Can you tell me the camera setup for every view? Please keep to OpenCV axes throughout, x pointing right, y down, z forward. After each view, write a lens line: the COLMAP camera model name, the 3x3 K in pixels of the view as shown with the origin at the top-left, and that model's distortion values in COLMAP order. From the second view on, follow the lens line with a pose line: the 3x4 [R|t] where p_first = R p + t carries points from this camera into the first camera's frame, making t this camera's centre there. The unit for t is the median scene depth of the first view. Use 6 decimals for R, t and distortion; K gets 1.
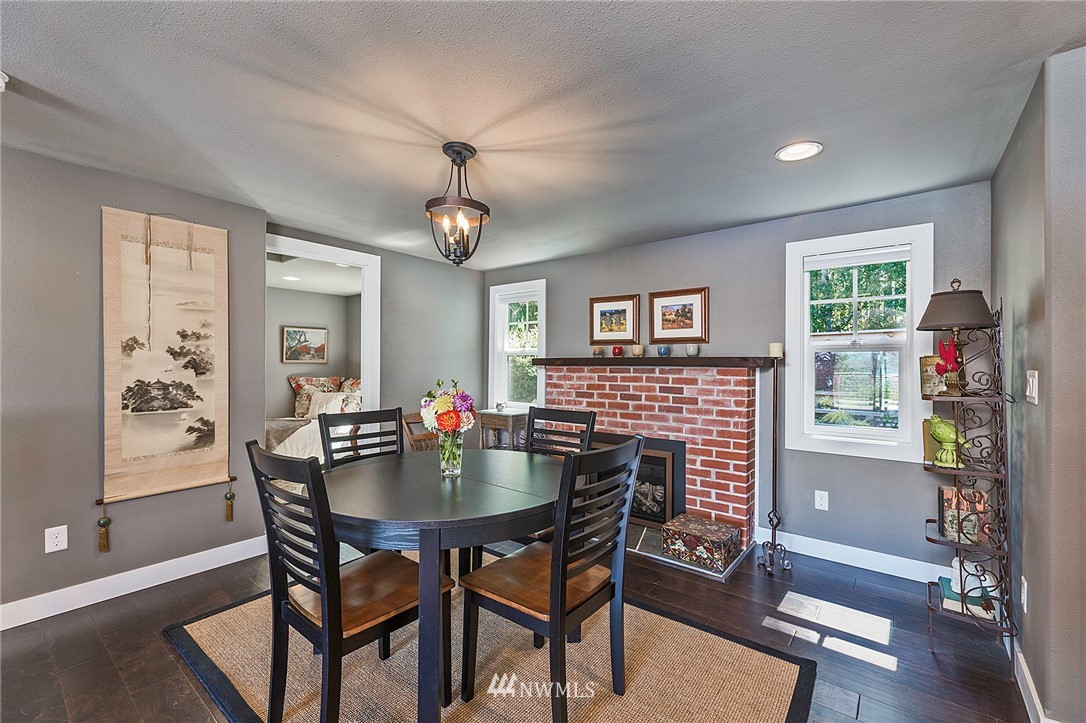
lens RADIAL K [[442.2, 0, 551.2], [0, 442.2, 360.1], [0, 0, 1]] dist [0.000303, 0.000073]
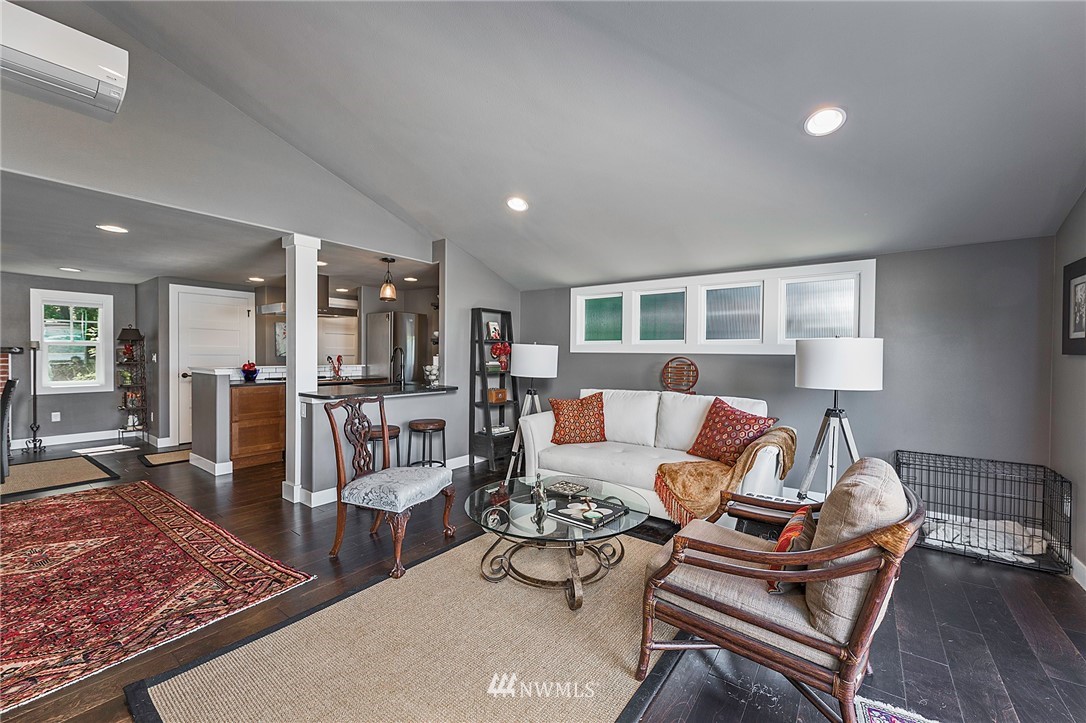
lens RADIAL K [[442.2, 0, 551.2], [0, 442.2, 360.1], [0, 0, 1]] dist [0.000303, 0.000073]
pose [[-0.058931, -0.018744, 0.998086, -1.658613], [-0.012194, 0.999763, 0.018056, -0.017011], [-0.998188, -0.011107, -0.059145, -1.243635]]
